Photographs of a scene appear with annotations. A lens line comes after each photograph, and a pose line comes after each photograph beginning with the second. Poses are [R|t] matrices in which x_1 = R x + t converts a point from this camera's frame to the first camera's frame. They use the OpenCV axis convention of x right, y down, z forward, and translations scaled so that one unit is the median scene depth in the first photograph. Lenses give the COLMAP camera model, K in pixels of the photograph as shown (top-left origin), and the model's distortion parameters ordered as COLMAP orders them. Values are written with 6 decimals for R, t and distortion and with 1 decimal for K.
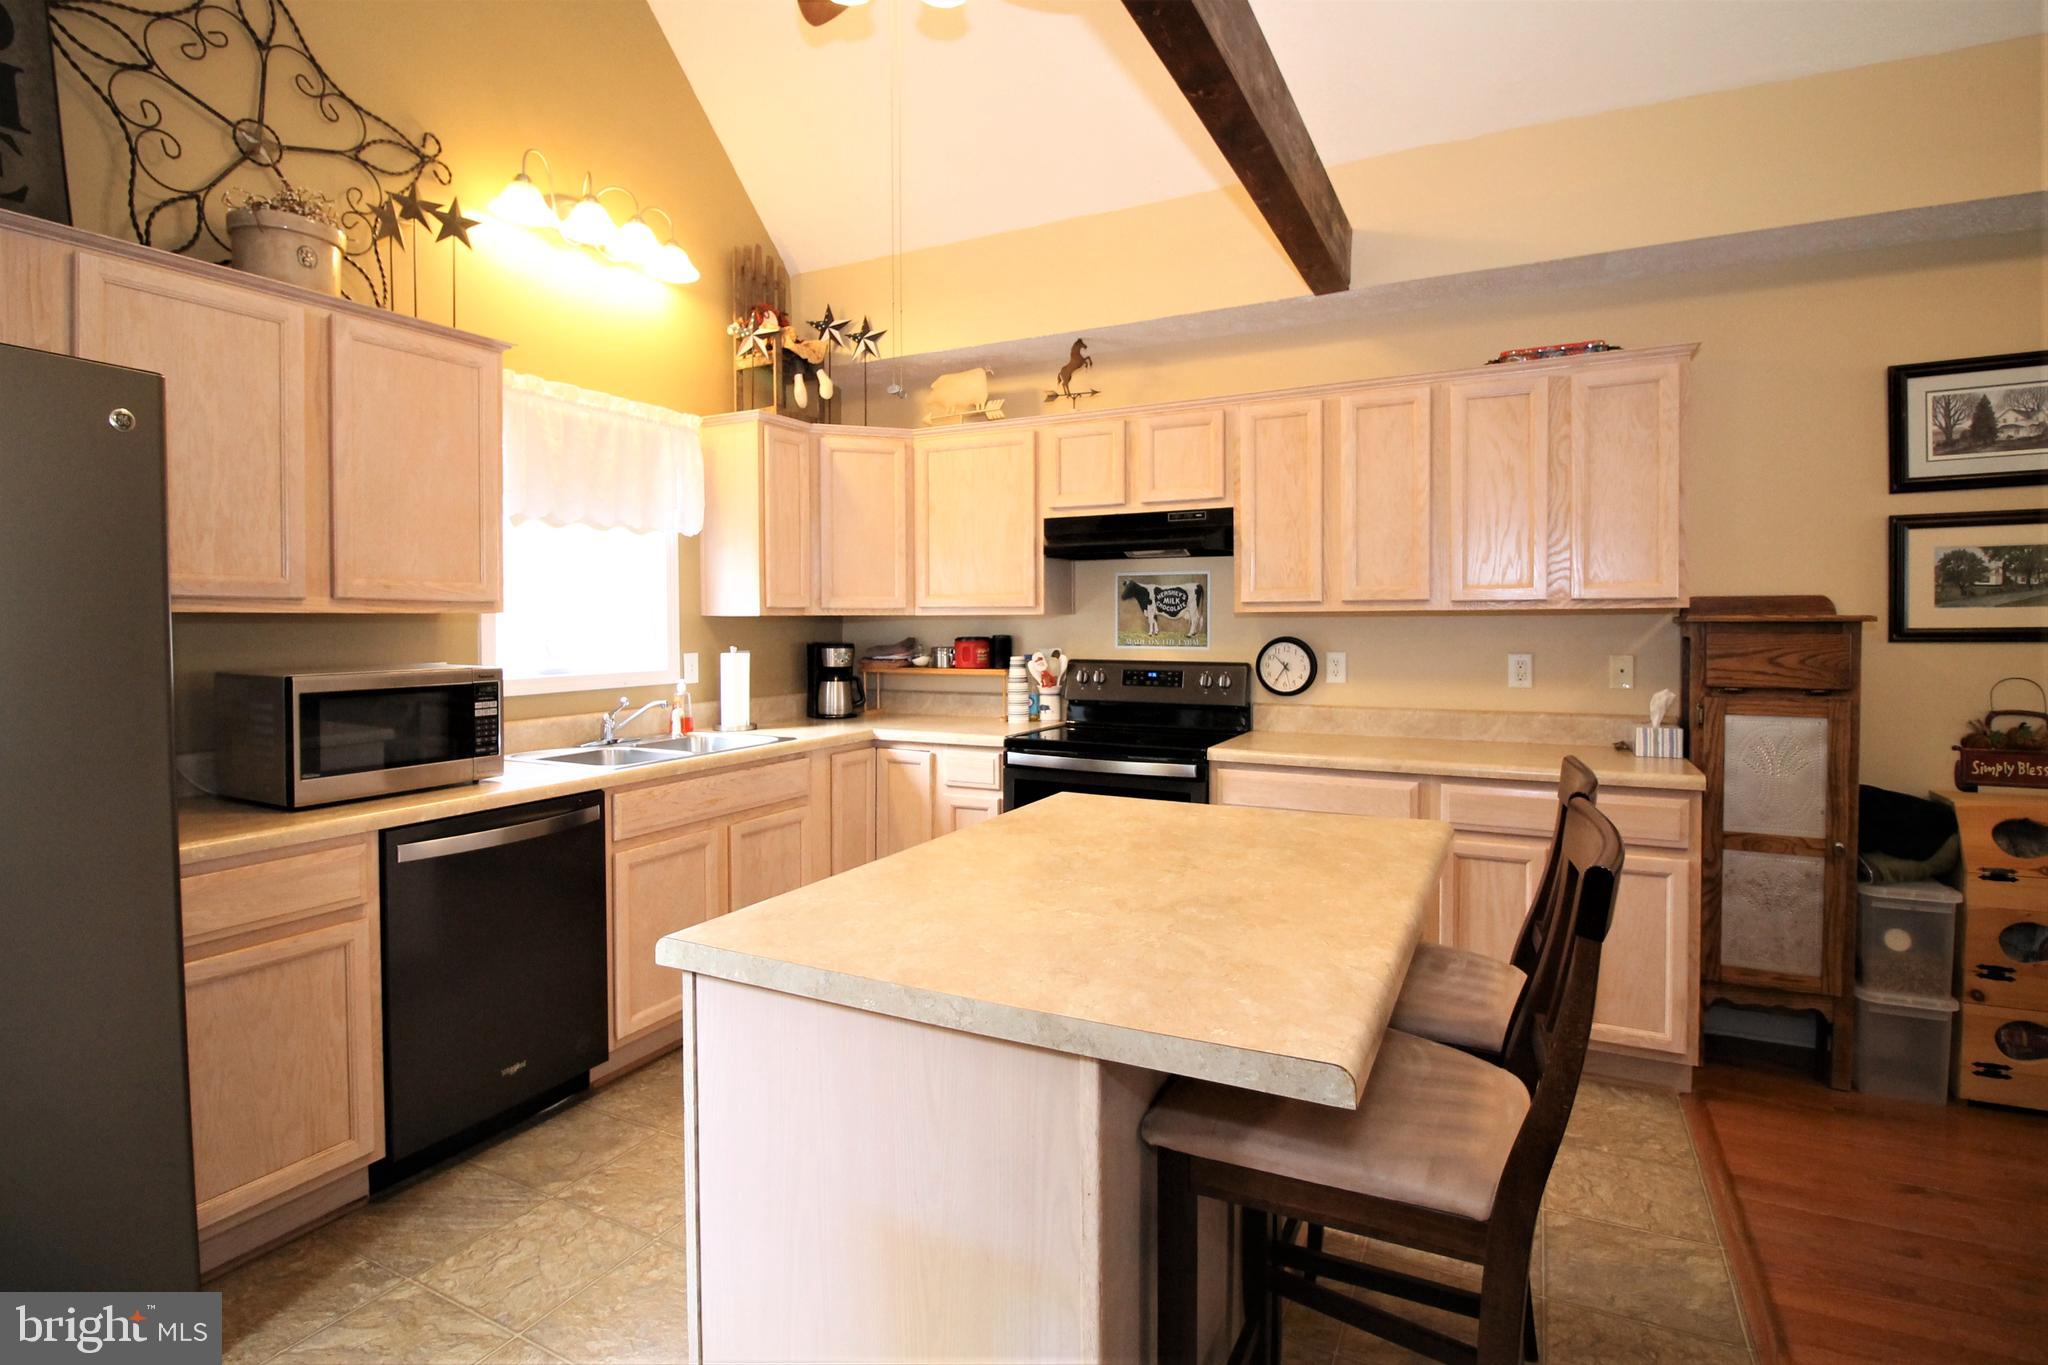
lens RADIAL K [[979.1, 0, 1023.7], [0, 979.1, 636.3], [0, 0, 1]] dist [0.000148, -0.000006]
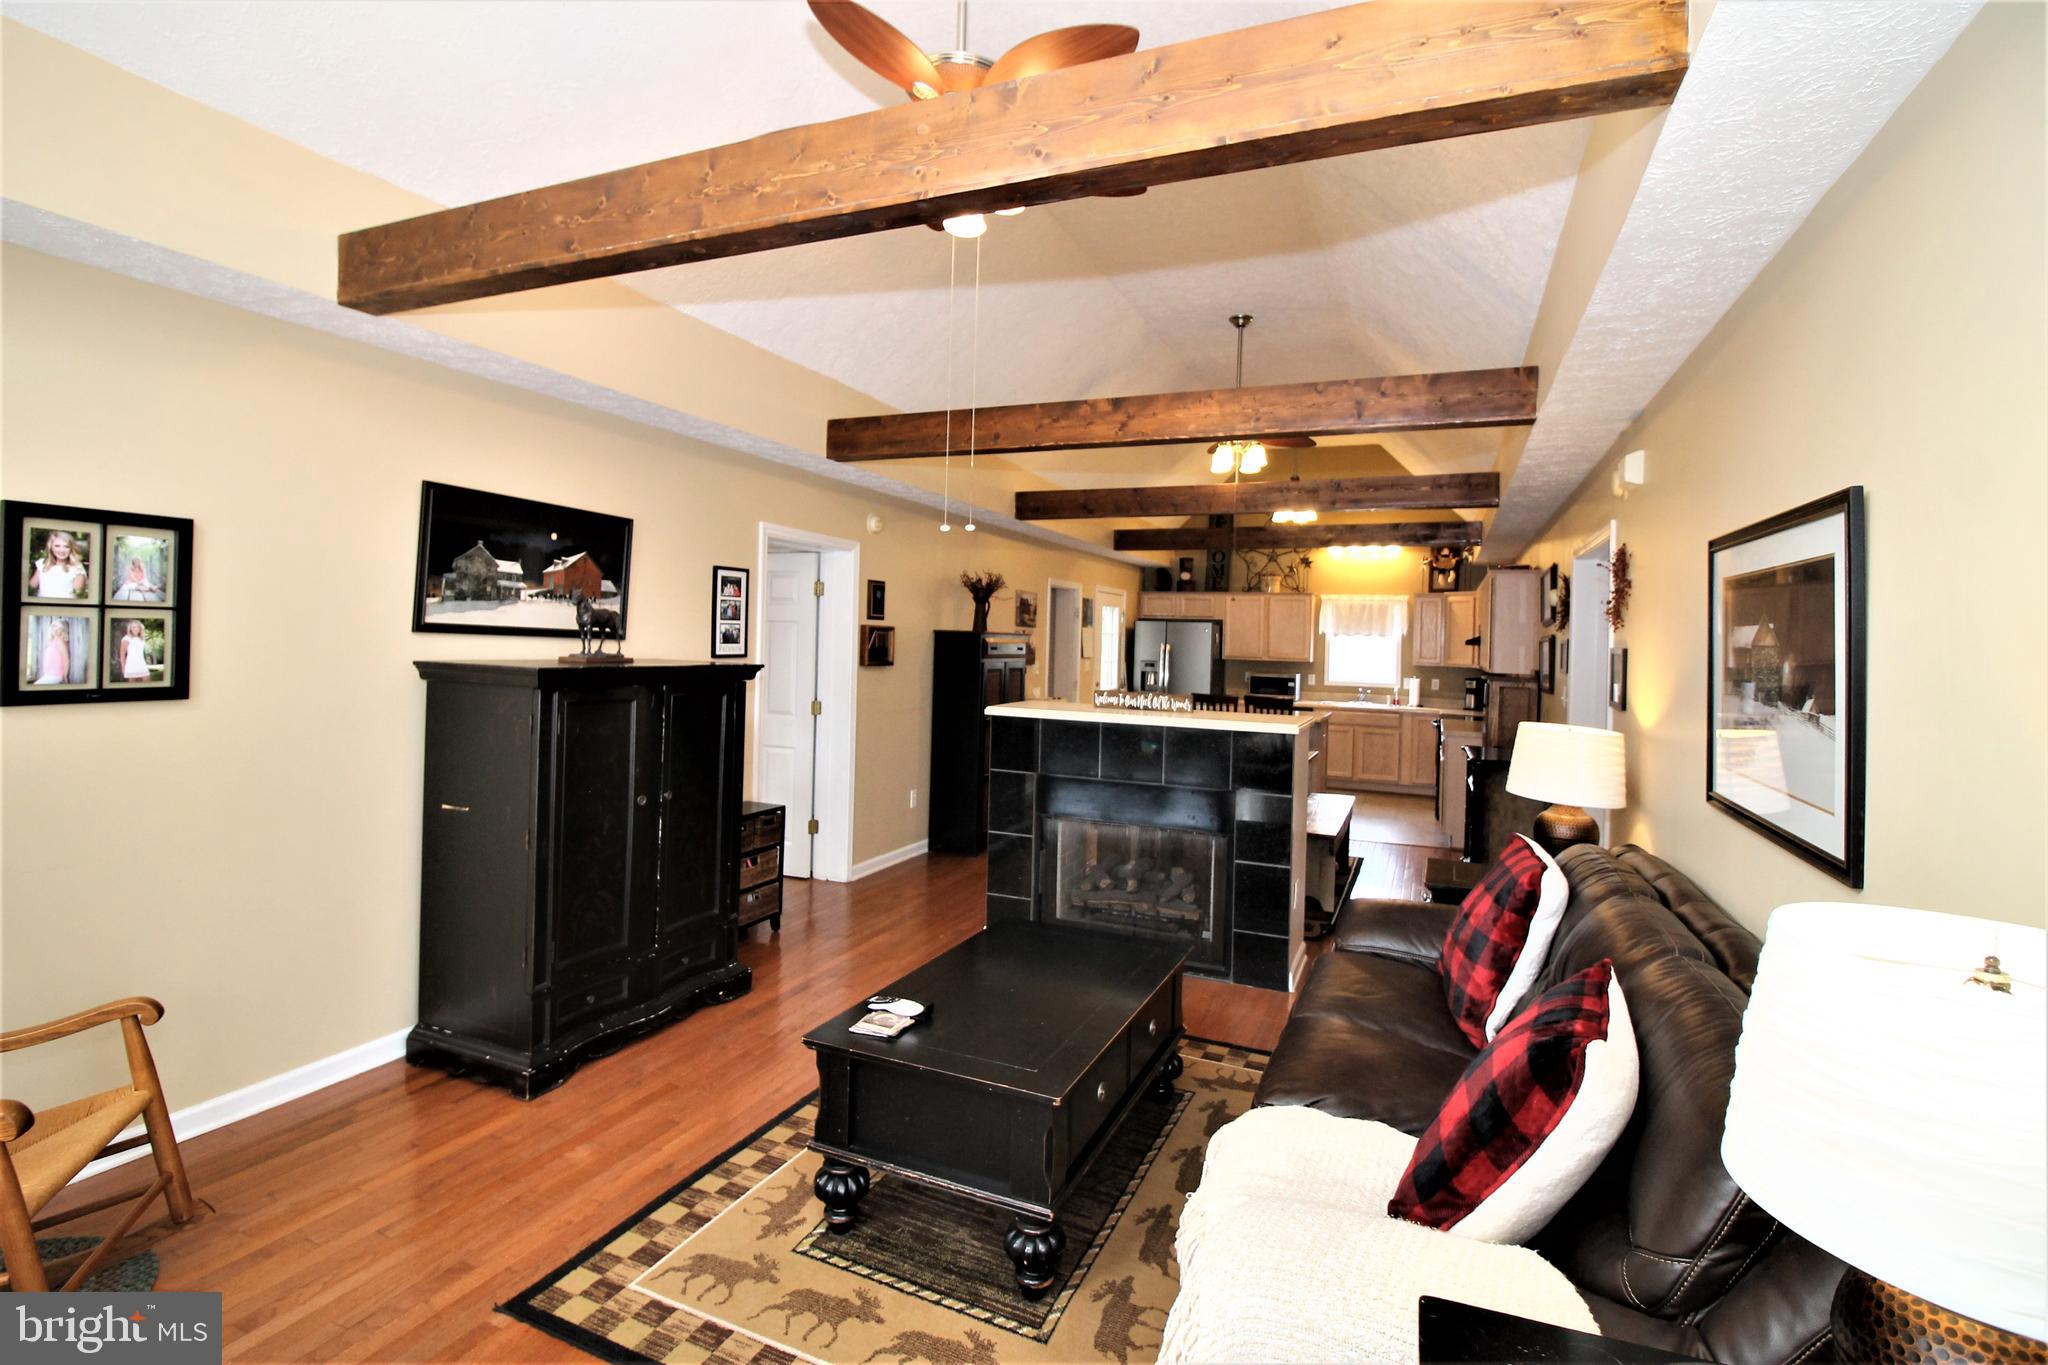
lens RADIAL K [[979.1, 0, 1023.7], [0, 979.1, 636.3], [0, 0, 1]] dist [0.000148, -0.000006]
pose [[0.056975, 0.001036, -0.998375, 2.675656], [-0.041067, 0.999156, -0.001307, -0.059971], [0.997531, 0.041075, 0.056969, -0.298303]]
